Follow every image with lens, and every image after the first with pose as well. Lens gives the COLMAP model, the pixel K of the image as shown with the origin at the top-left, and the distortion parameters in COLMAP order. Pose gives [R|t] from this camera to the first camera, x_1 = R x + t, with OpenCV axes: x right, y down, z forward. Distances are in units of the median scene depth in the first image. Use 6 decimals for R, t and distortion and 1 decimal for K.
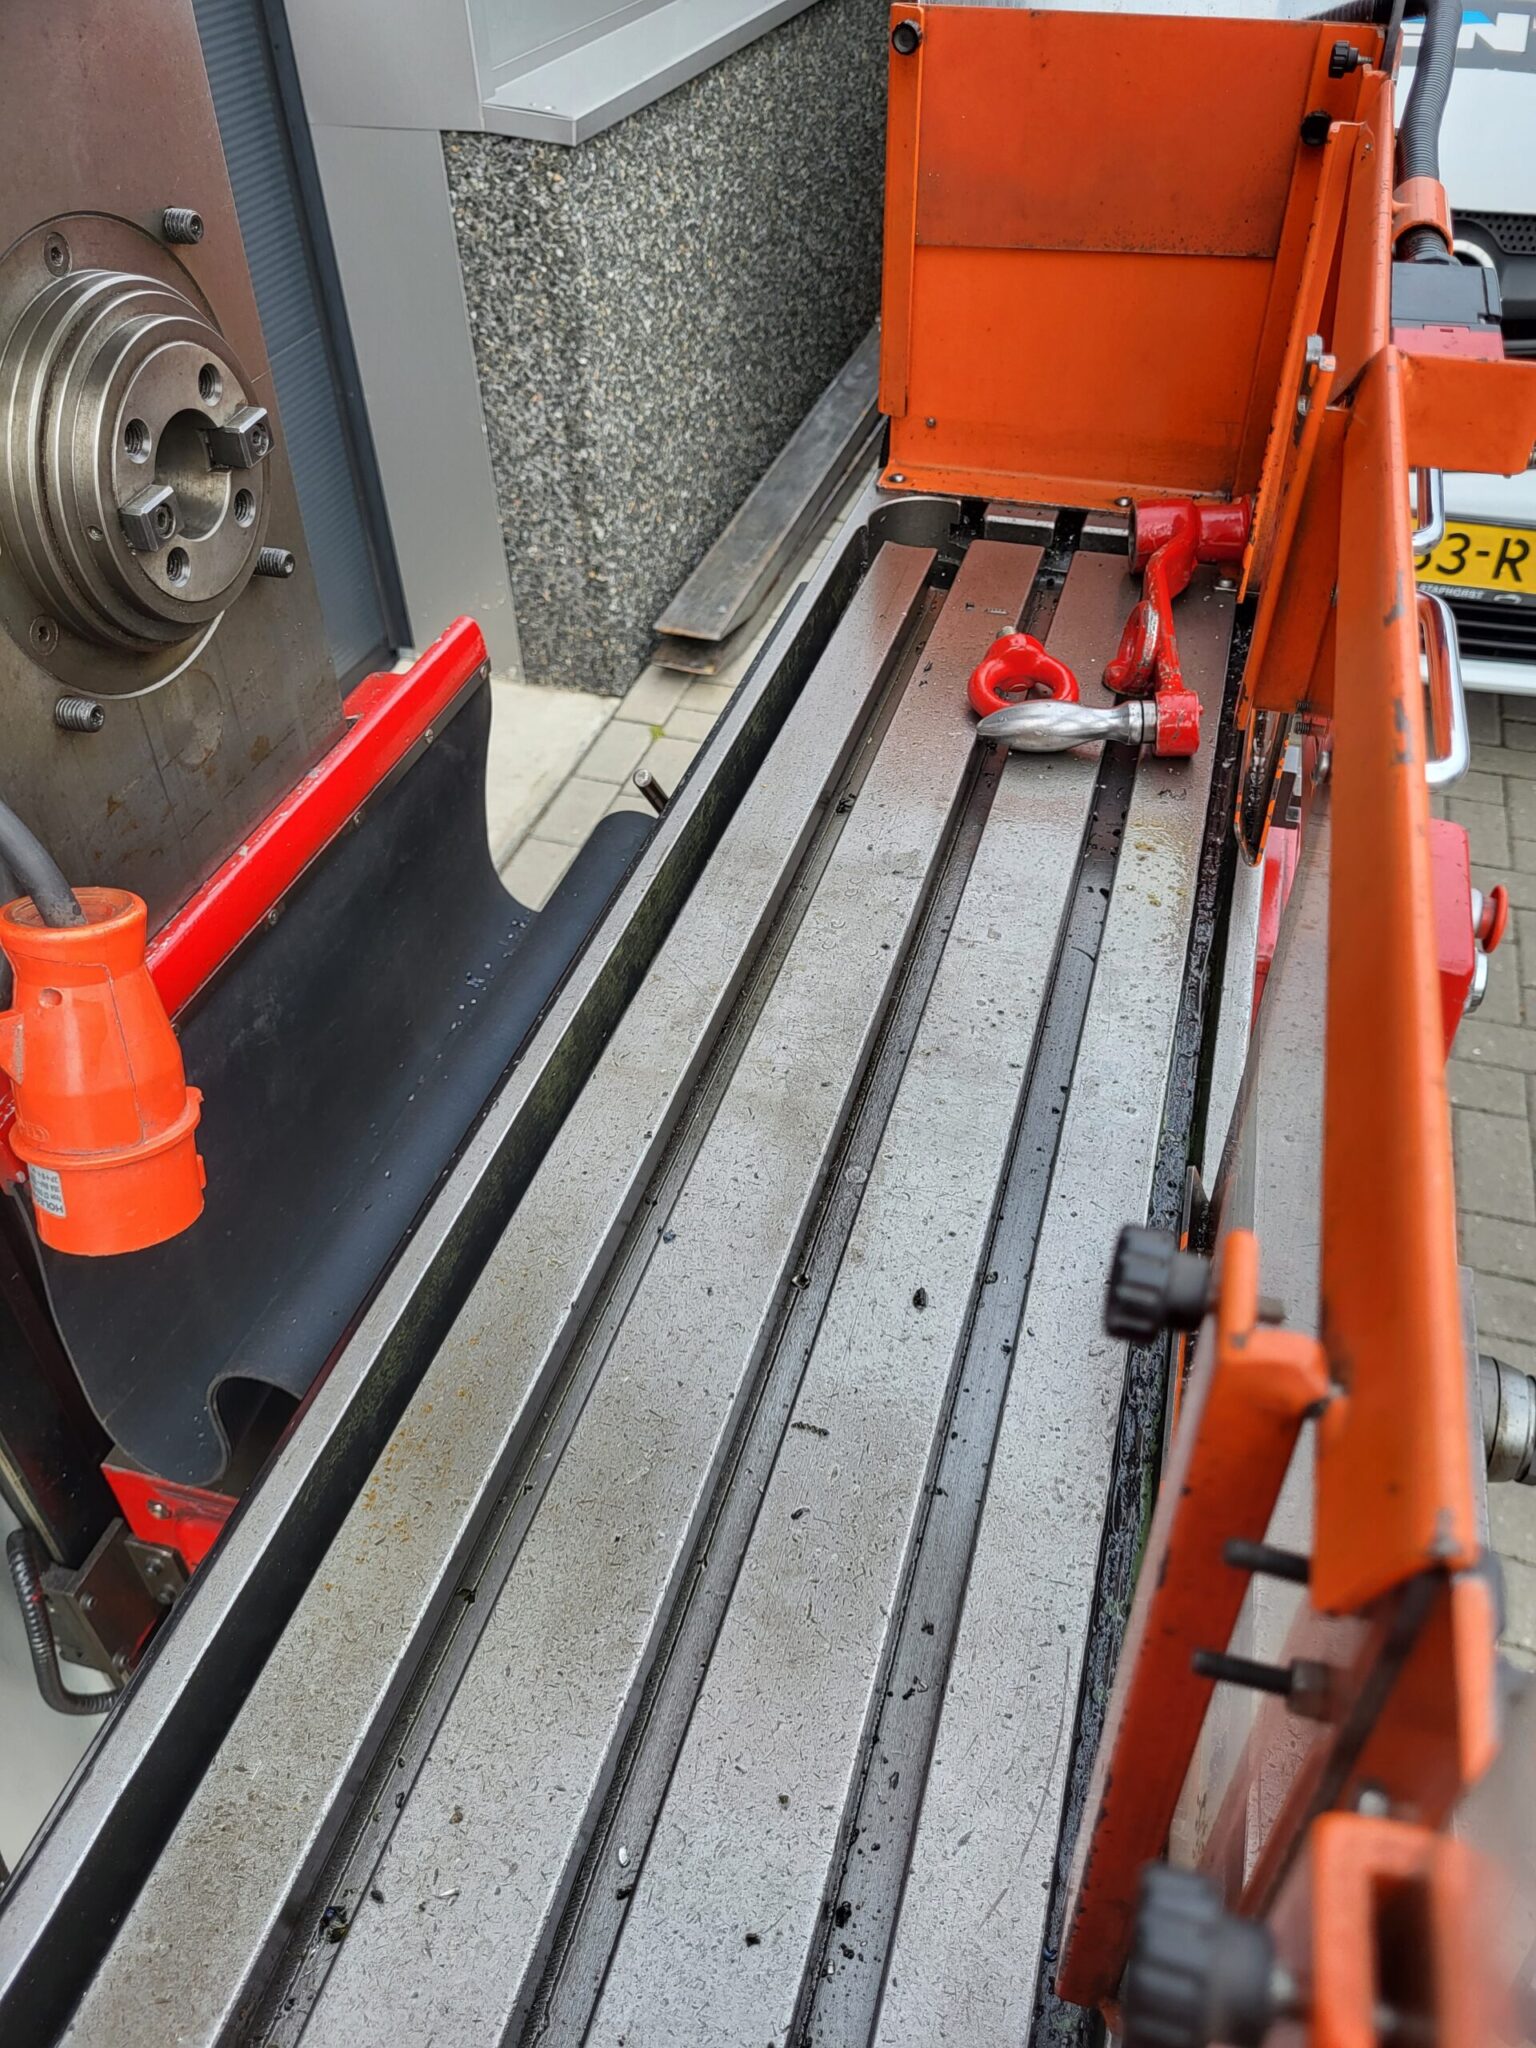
lens RADIAL K [[1564.5, 0, 796.6], [0, 1564.5, 1006.2], [0, 0, 1]] dist [0.038237, -0.046482]
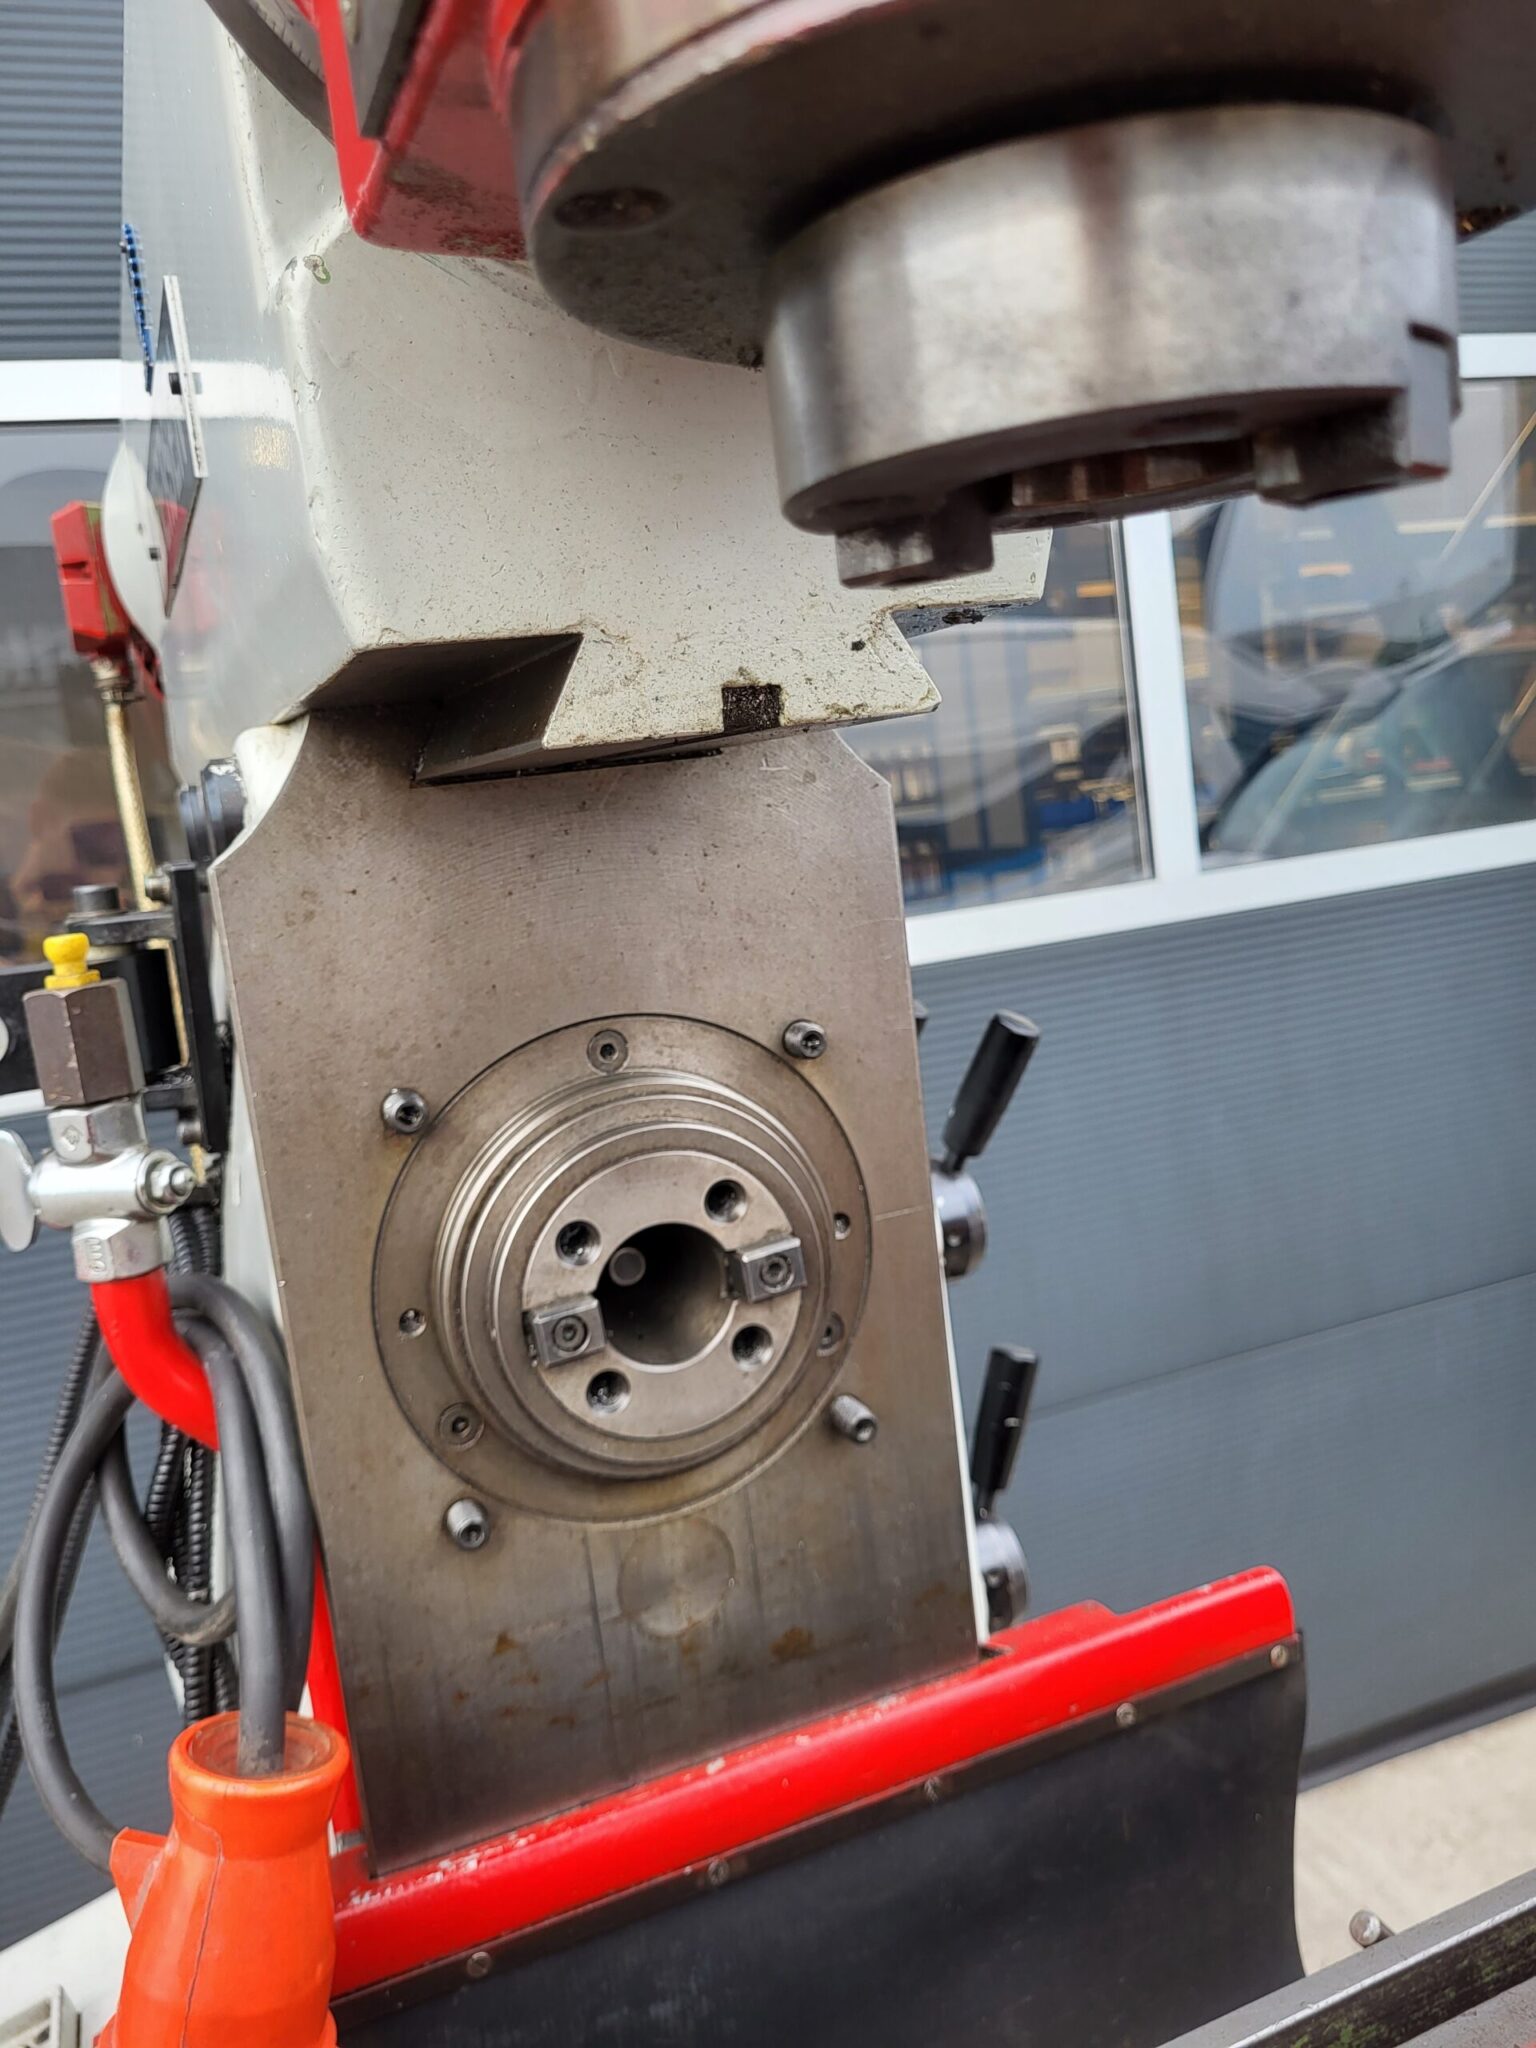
lens RADIAL K [[1564.5, 0, 796.6], [0, 1564.5, 1006.2], [0, 0, 1]] dist [0.038237, -0.046482]
pose [[0.622897, 0.051388, -0.780615, 0.288182], [-0.429127, 0.856762, -0.286024, -0.244482], [0.654103, 0.513146, 0.555726, 0.470631]]
